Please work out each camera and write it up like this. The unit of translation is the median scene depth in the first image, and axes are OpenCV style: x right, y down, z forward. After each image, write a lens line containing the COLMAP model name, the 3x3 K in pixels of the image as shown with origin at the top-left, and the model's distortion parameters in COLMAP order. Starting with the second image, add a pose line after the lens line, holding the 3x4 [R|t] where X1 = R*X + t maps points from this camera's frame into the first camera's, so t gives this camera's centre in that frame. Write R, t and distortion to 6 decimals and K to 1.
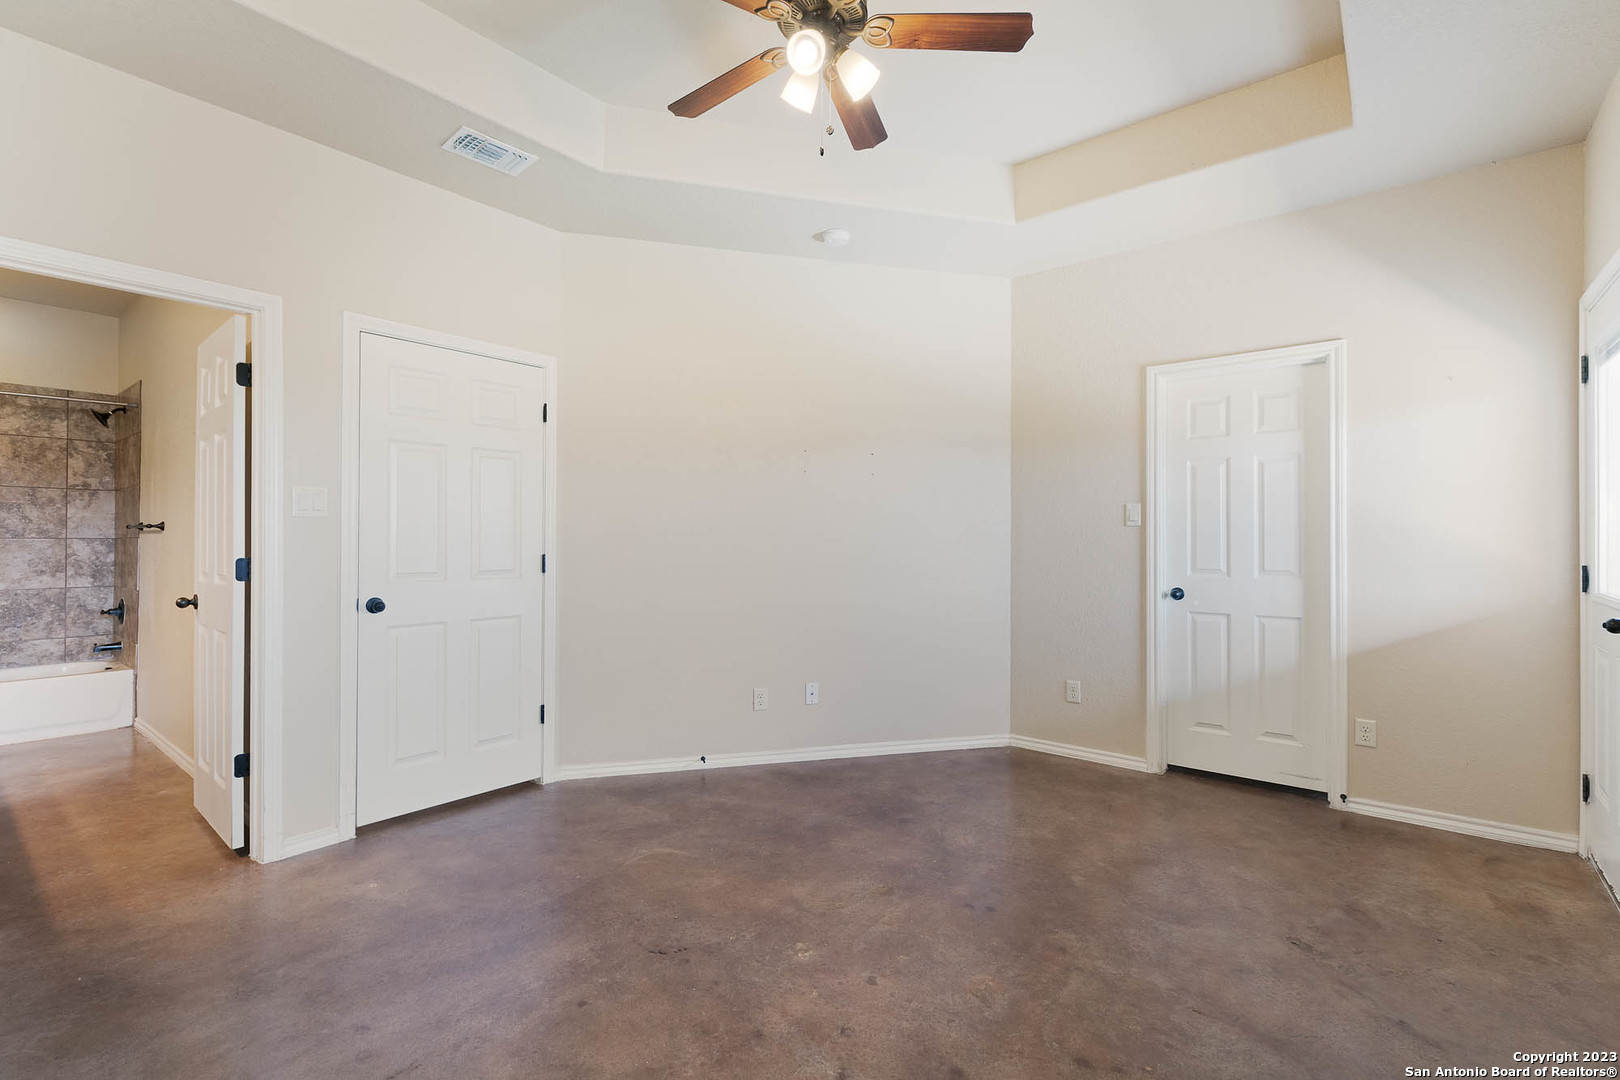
lens RADIAL K [[732.6, 0, 817.2], [0, 732.6, 534.5], [0, 0, 1]] dist [0.003171, 0.000808]
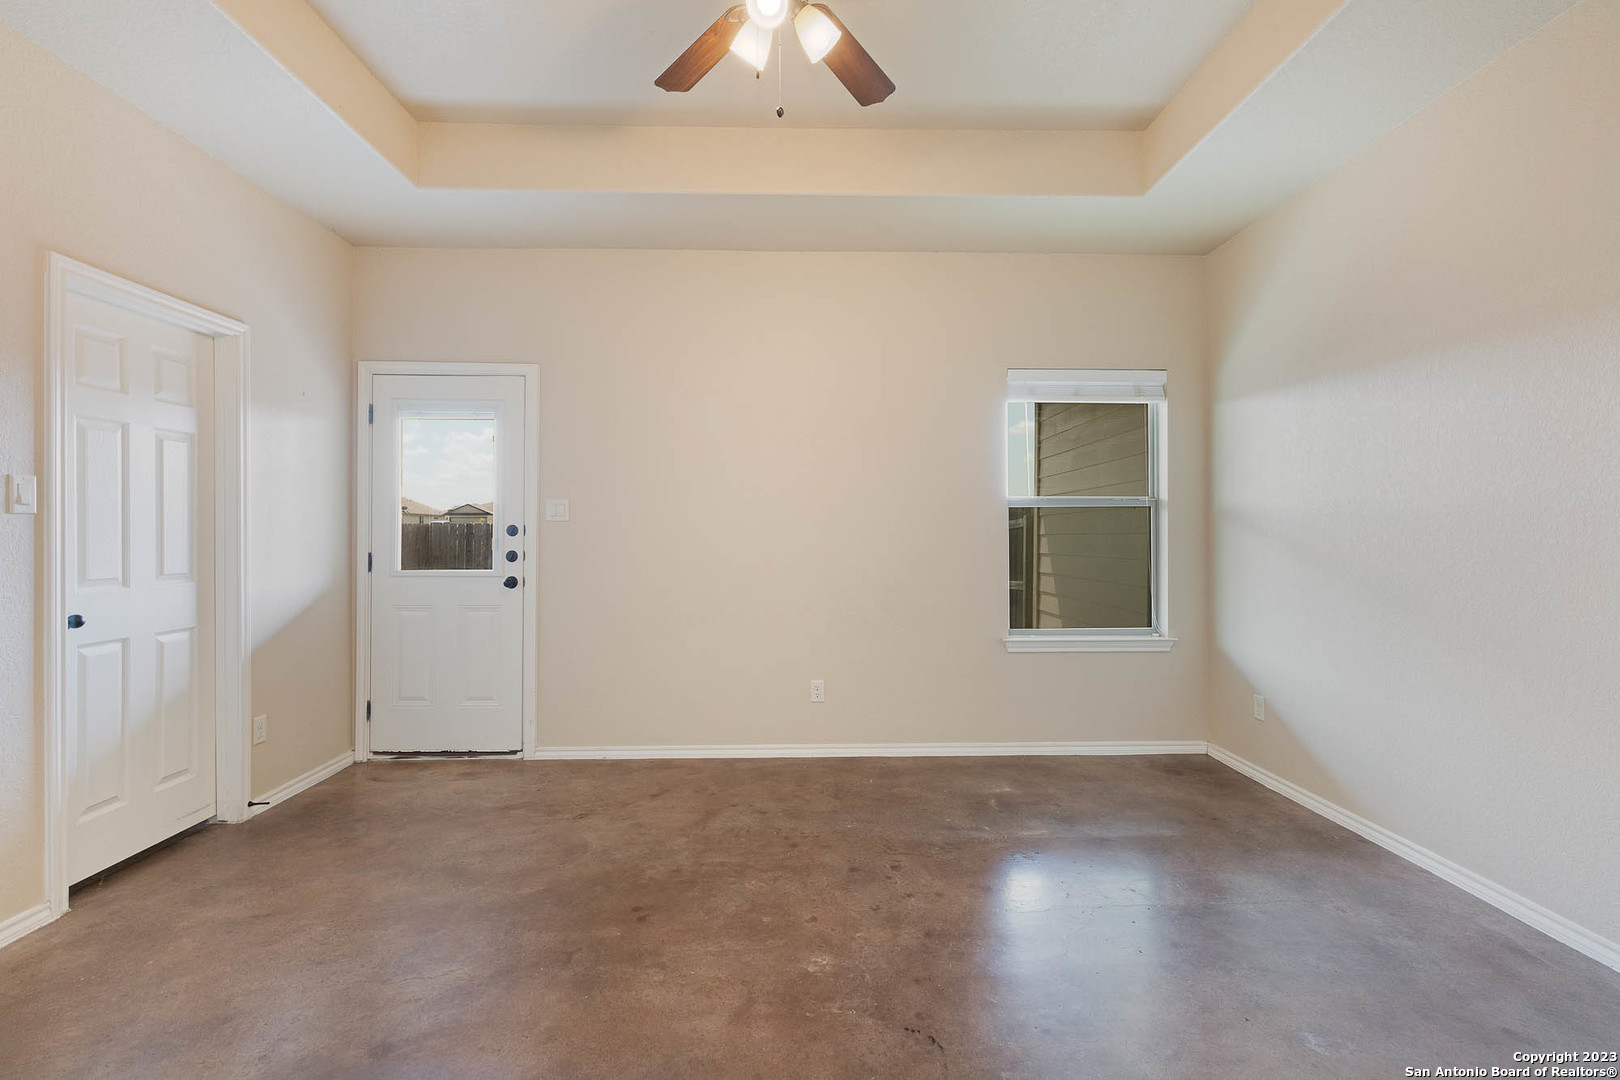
lens RADIAL K [[732.6, 0, 817.2], [0, 732.6, 534.5], [0, 0, 1]] dist [0.003171, 0.000808]
pose [[-0.652266, -0.002811, 0.757985, -0.662087], [-0.003453, 0.999994, 0.000737, 0.005576], [-0.757982, -0.002136, -0.652272, 1.448485]]
